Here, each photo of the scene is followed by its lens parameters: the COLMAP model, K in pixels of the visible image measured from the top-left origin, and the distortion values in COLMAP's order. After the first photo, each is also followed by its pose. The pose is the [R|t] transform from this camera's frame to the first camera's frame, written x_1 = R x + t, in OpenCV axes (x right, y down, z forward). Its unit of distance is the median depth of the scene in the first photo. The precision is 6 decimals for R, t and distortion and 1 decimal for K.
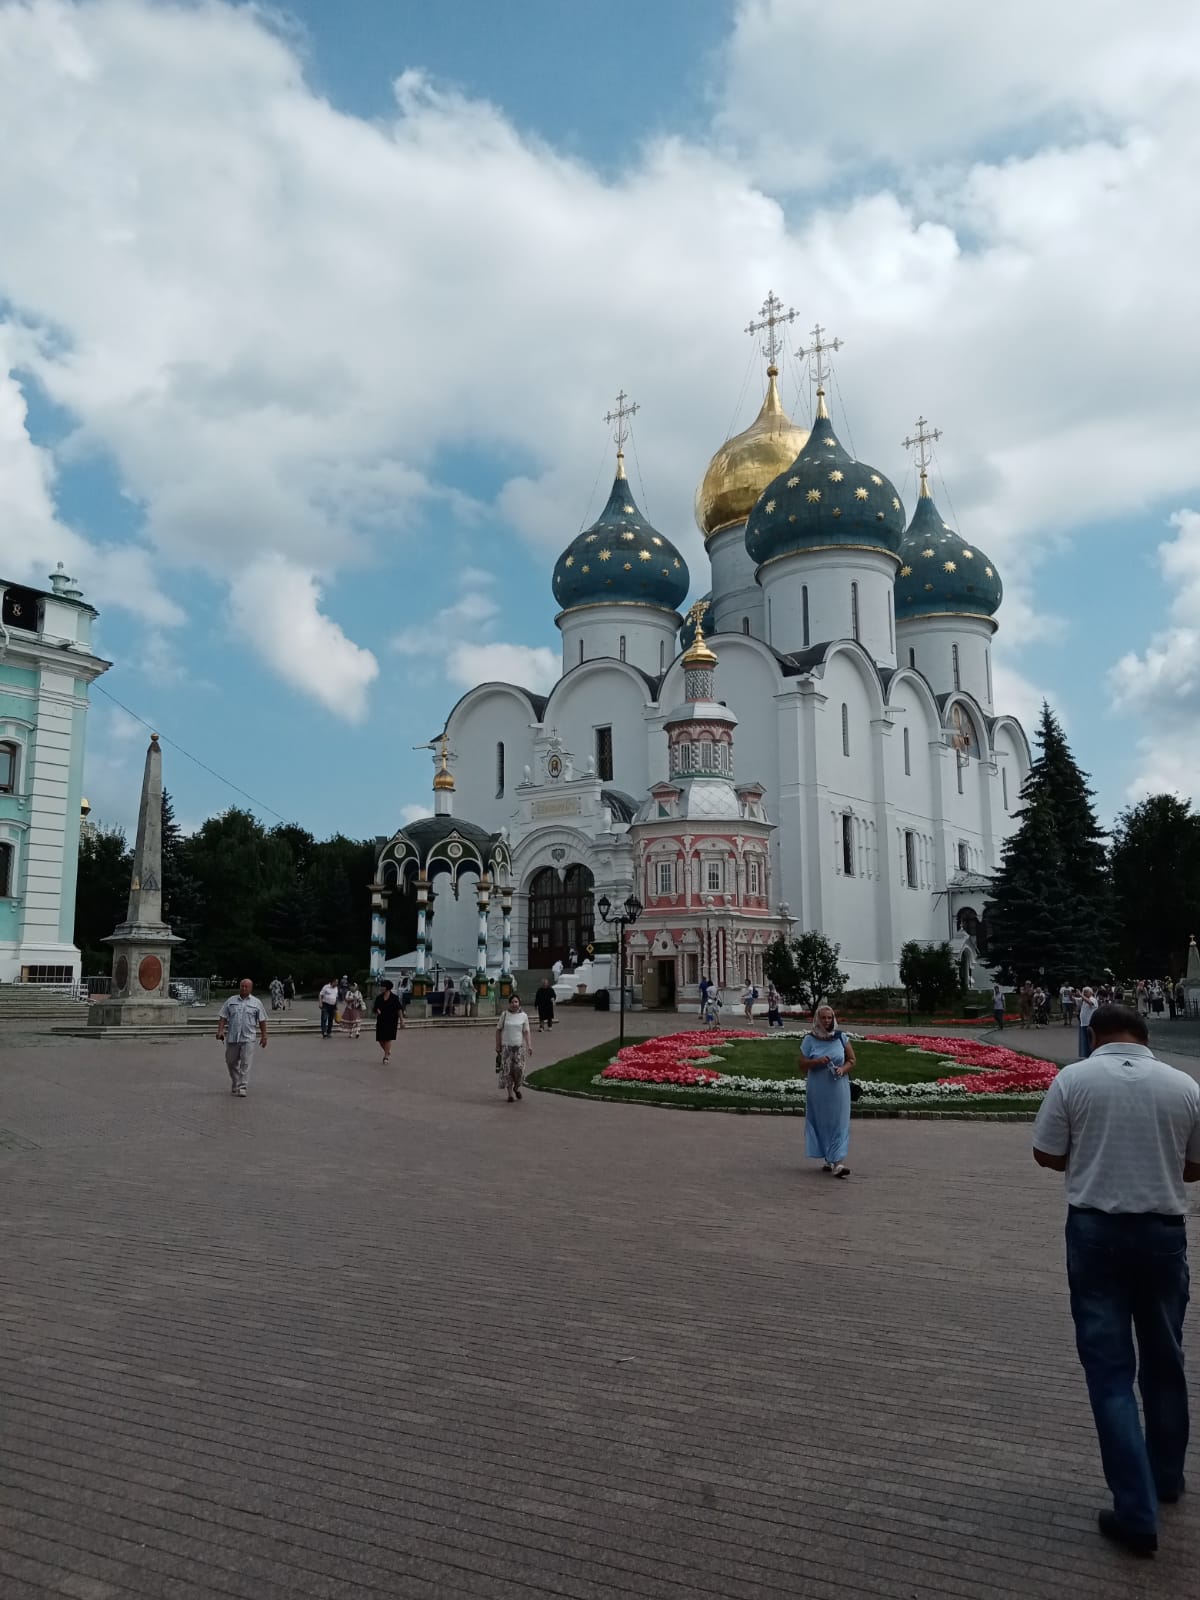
lens RADIAL K [[1254.0, 0, 572.0], [0, 1254.0, 823.7], [0, 0, 1]] dist [0.056330, -0.097150]
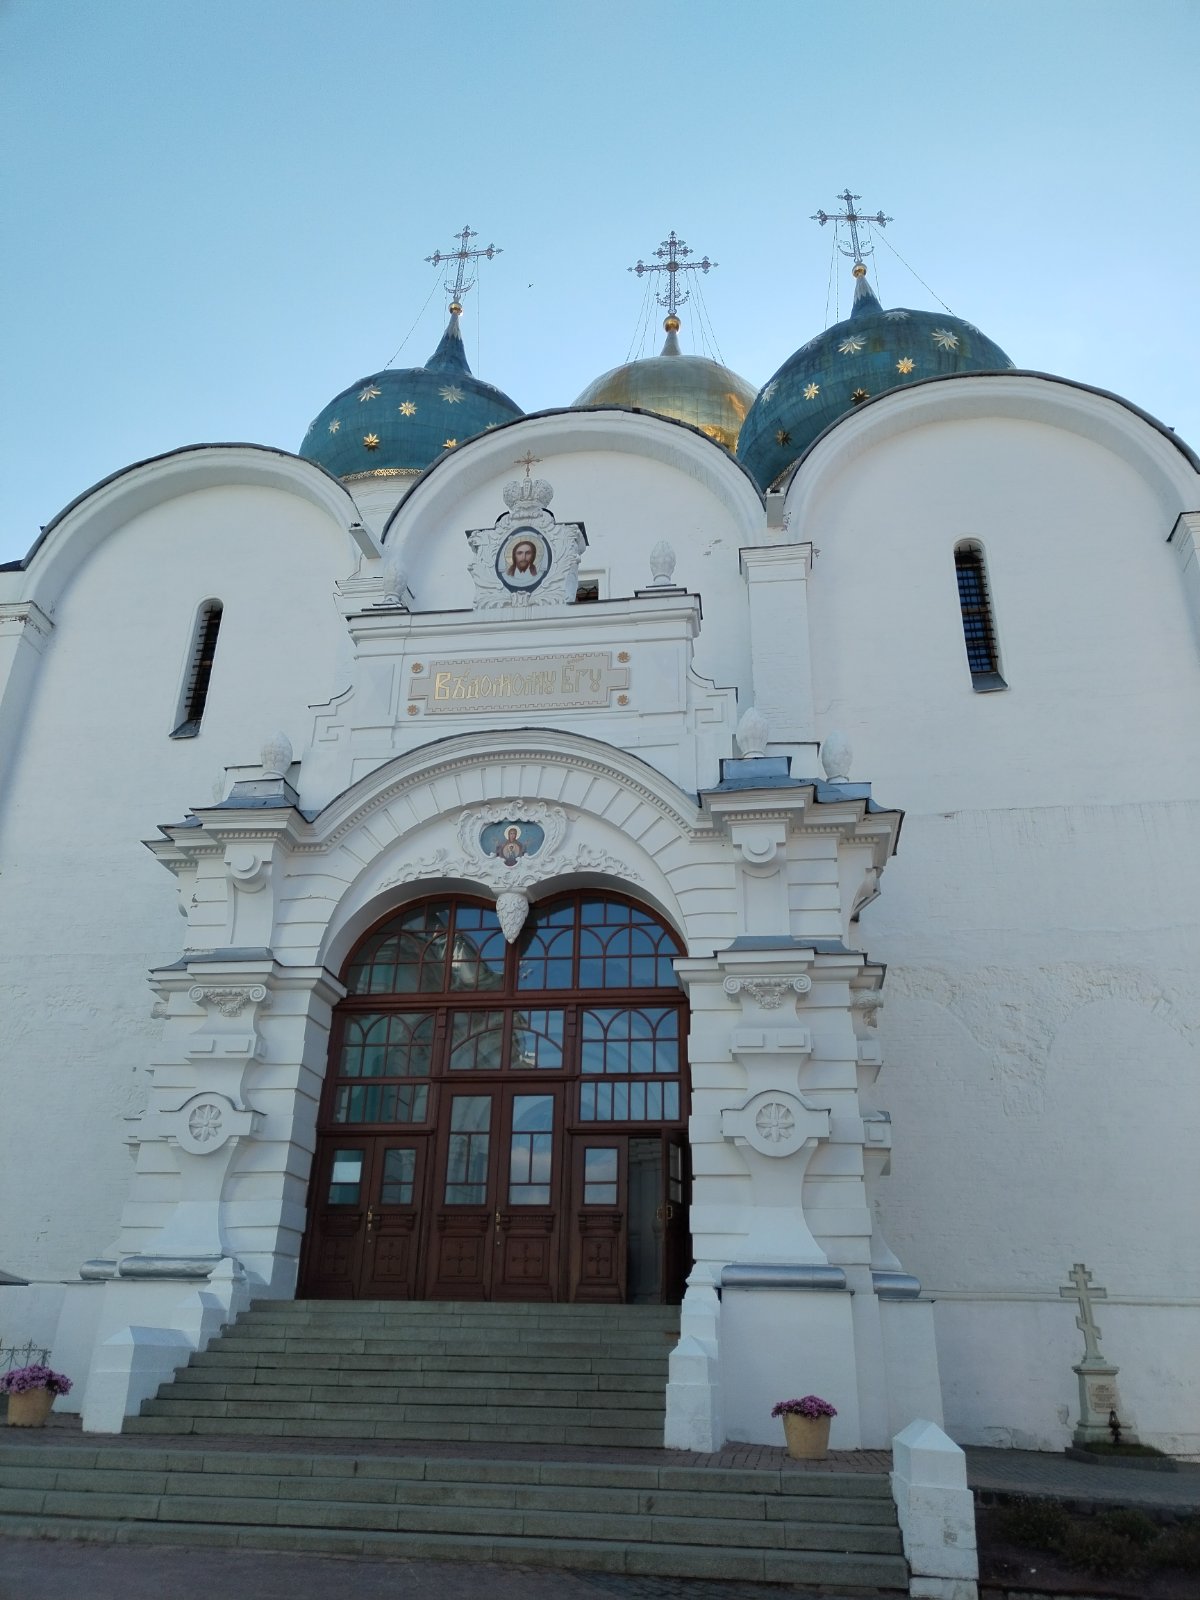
lens RADIAL K [[1168.2, 0, 593.0], [0, 1168.2, 793.1], [0, 0, 1]] dist [0.029433, -0.028490]
pose [[0.870518, 0.241135, 0.429012, -0.109464], [-0.098749, 0.939592, -0.327742, 0.099040], [-0.482127, 0.242941, 0.841744, 0.810244]]
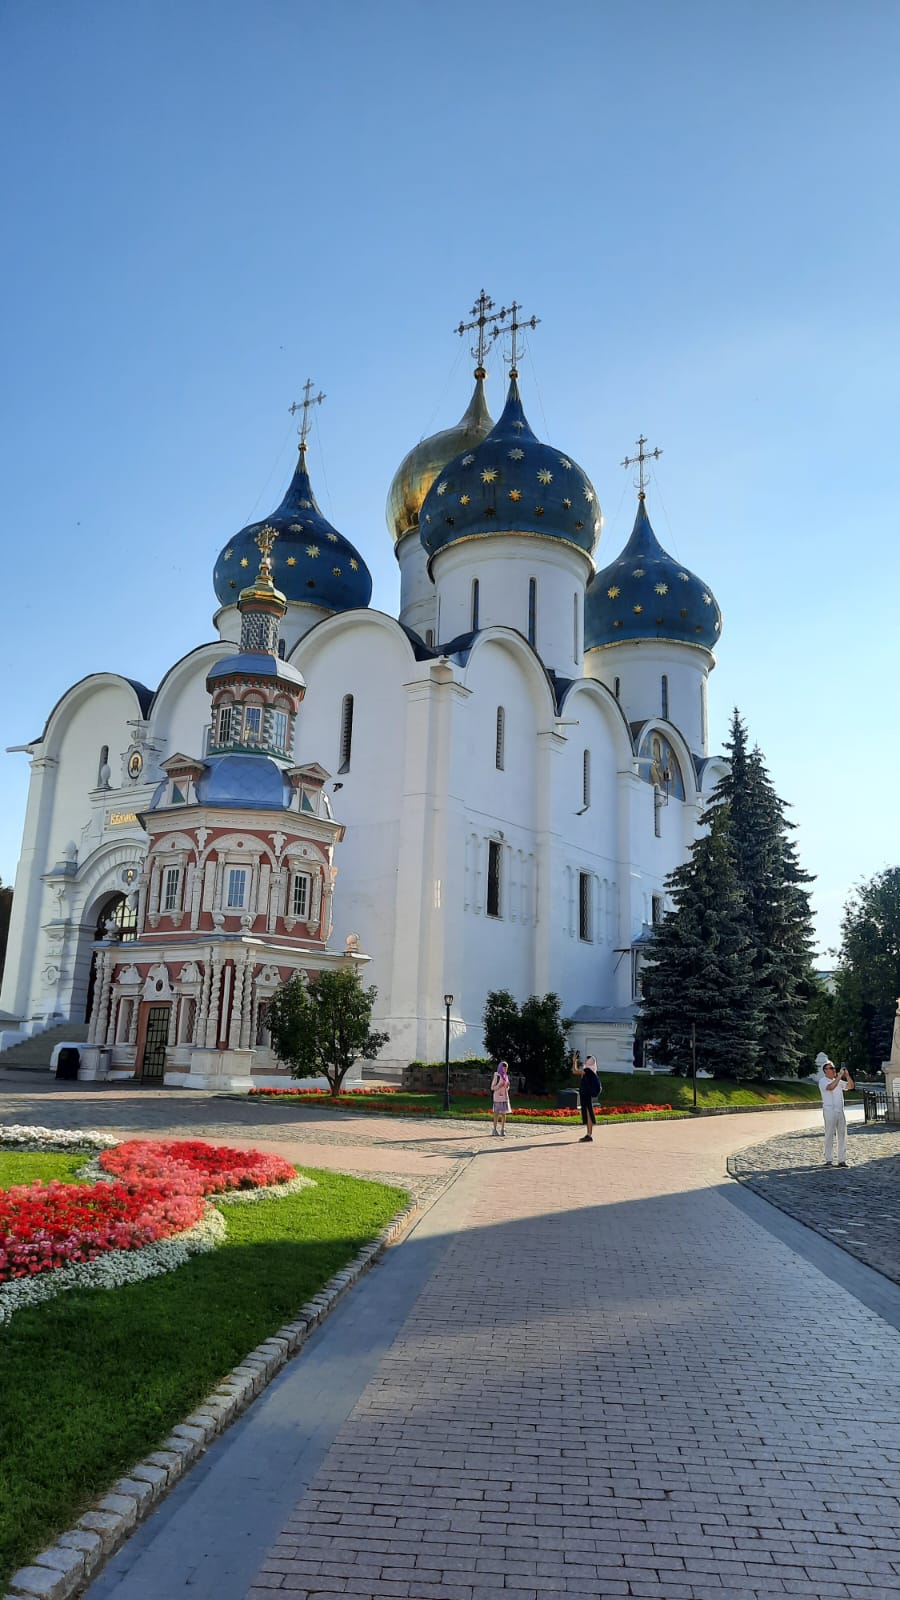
lens RADIAL K [[1168.5, 0, 444.3], [0, 1168.5, 796.3], [0, 0, 1]] dist [0.053118, 0.003020]
pose [[0.997609, 0.050016, 0.047692, 0.153361], [-0.045242, 0.994314, -0.096397, 0.038255], [-0.052243, 0.094009, 0.994200, 0.267239]]
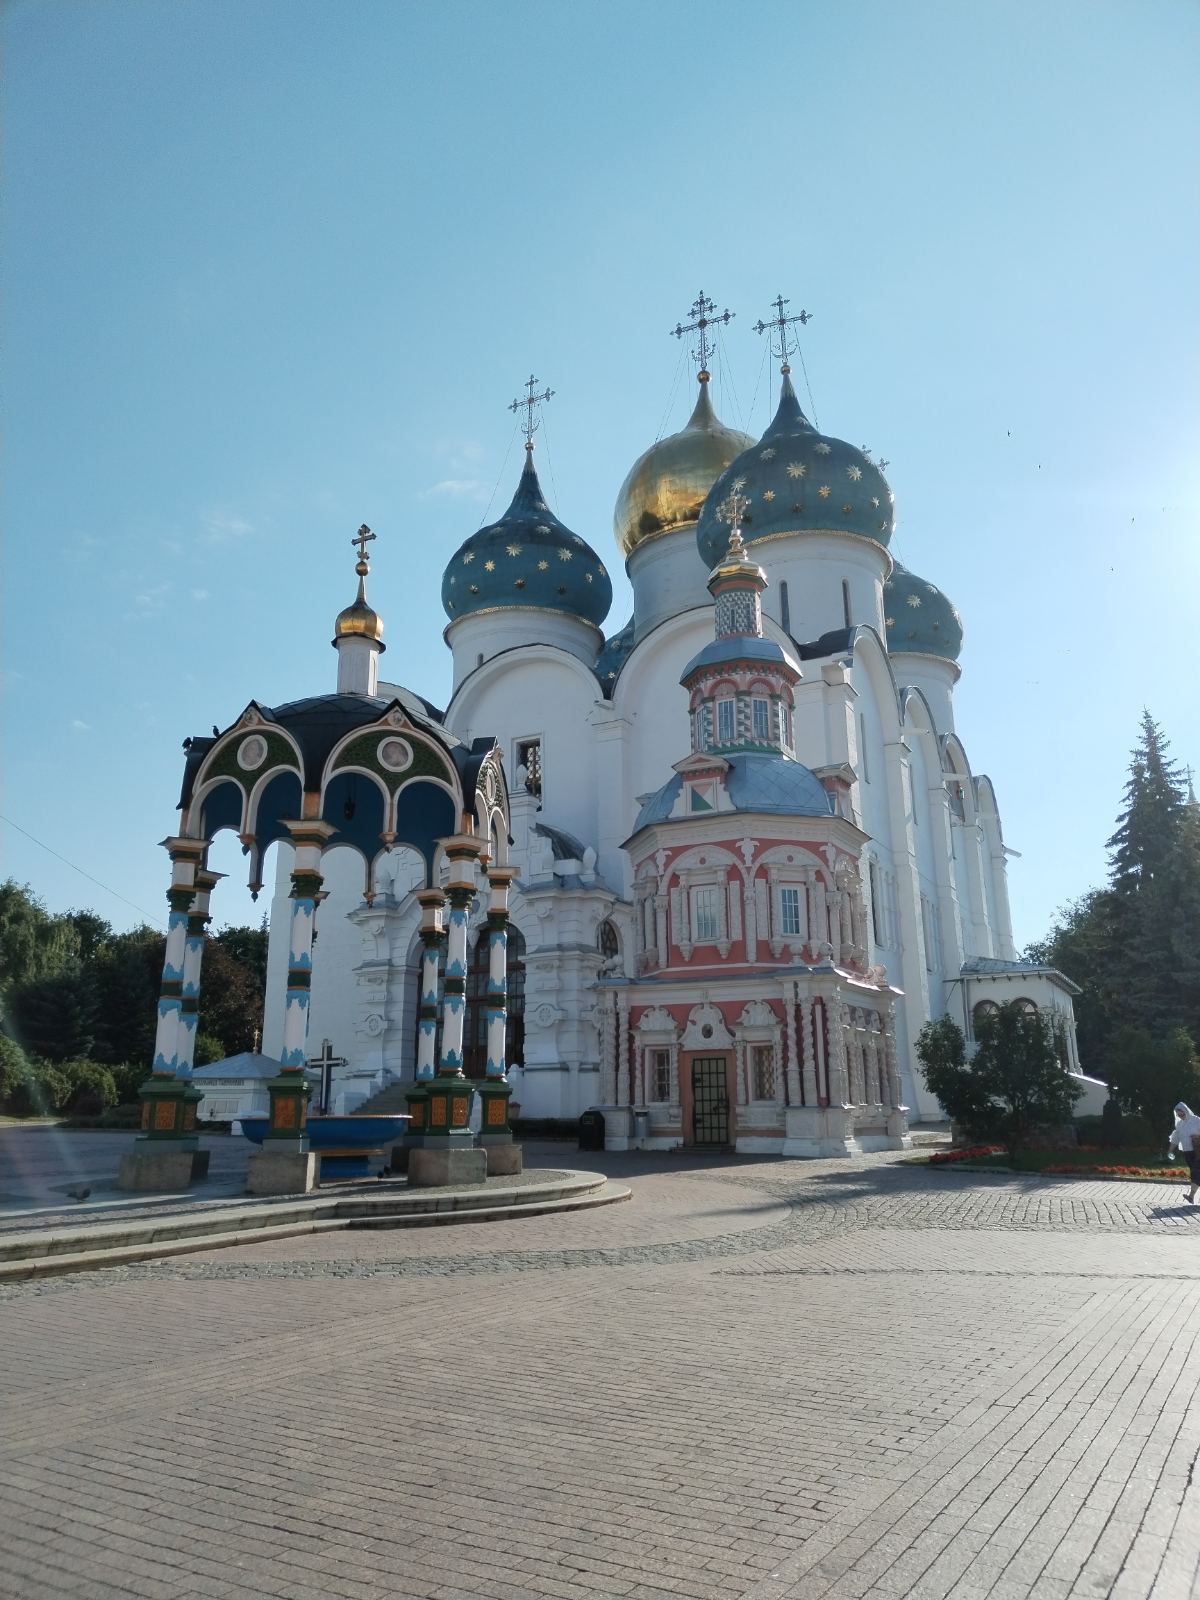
lens RADIAL K [[1168.2, 0, 589.1], [0, 1168.2, 803.6], [0, 0, 1]] dist [0.029433, -0.028490]
pose [[0.985168, 0.041847, 0.166414, -0.056470], [-0.020480, 0.991550, -0.128097, 0.050217], [-0.170368, 0.122789, 0.977700, 0.377117]]
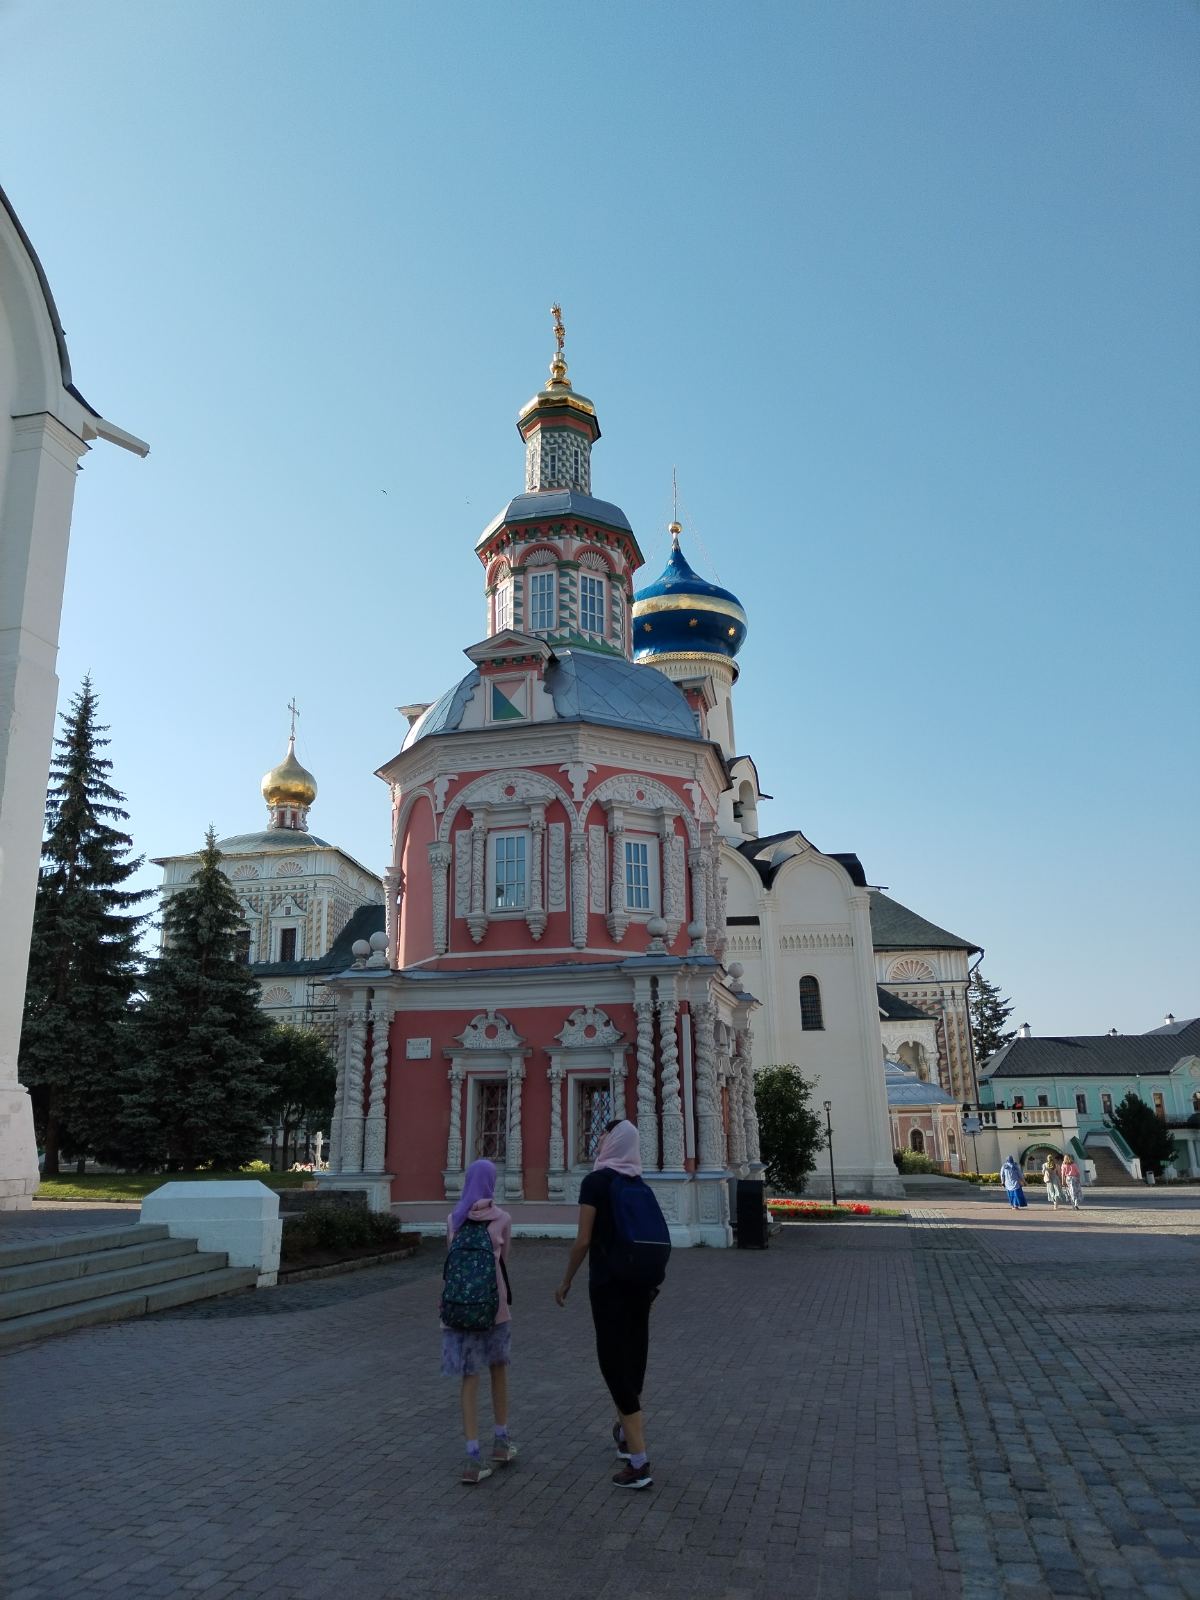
lens RADIAL K [[1168.2, 0, 592.7], [0, 1168.2, 795.8], [0, 0, 1]] dist [0.029433, -0.028490]
pose [[0.910595, 0.107736, 0.399011, -0.035723], [-0.038112, 0.983202, -0.178496, 0.065286], [-0.411539, 0.147331, 0.899405, 0.534347]]
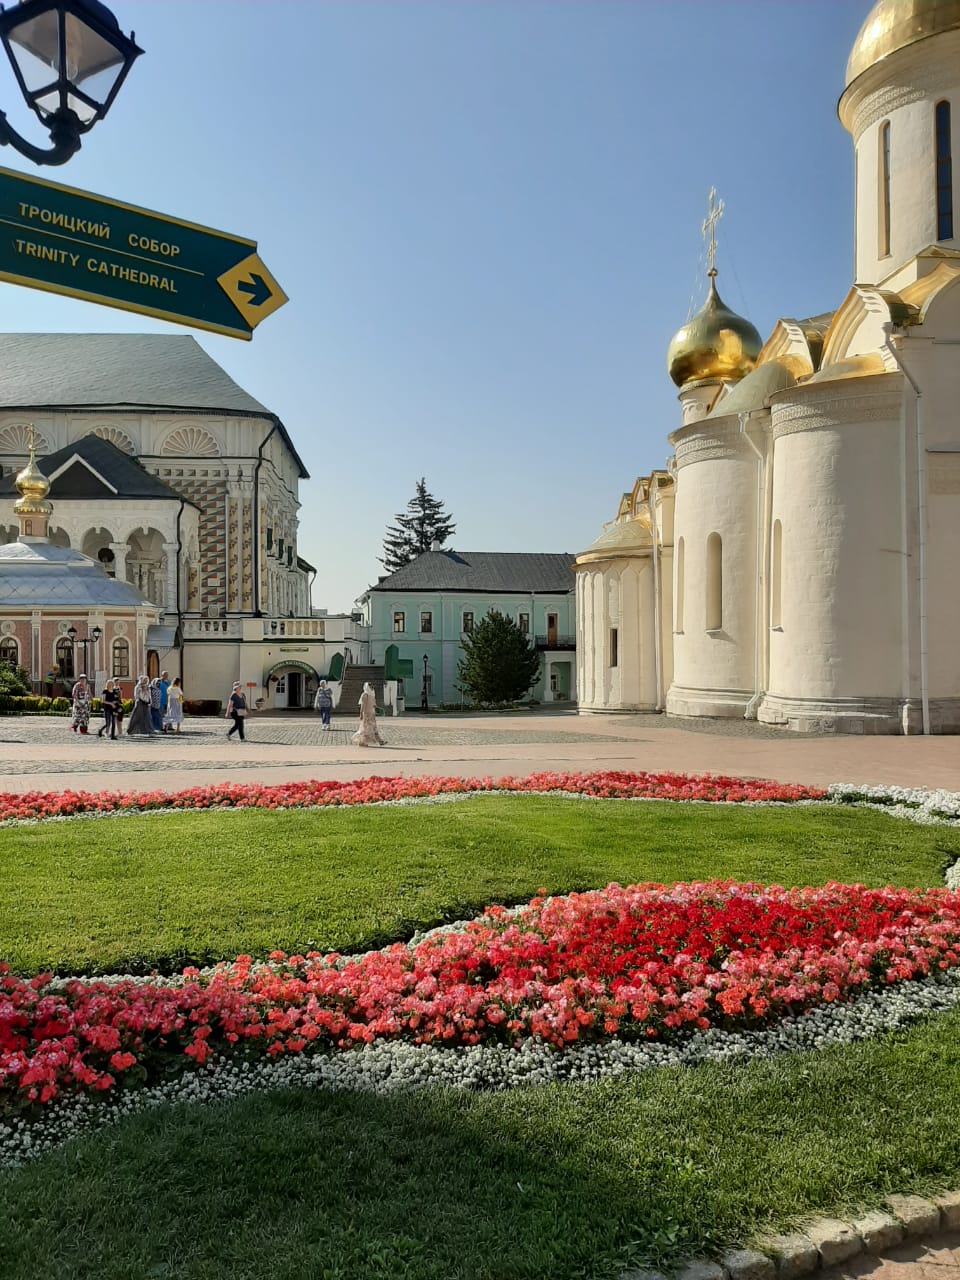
lens RADIAL K [[1003.2, 0, 467.0], [0, 1003.2, 650.9], [0, 0, 1]] dist [0.056330, -0.097150]
pose [[0.829939, 0.015968, 0.557626, 0.488566], [-0.077029, 0.993295, 0.086203, 0.091574], [-0.552511, -0.114497, 0.825604, 0.712918]]
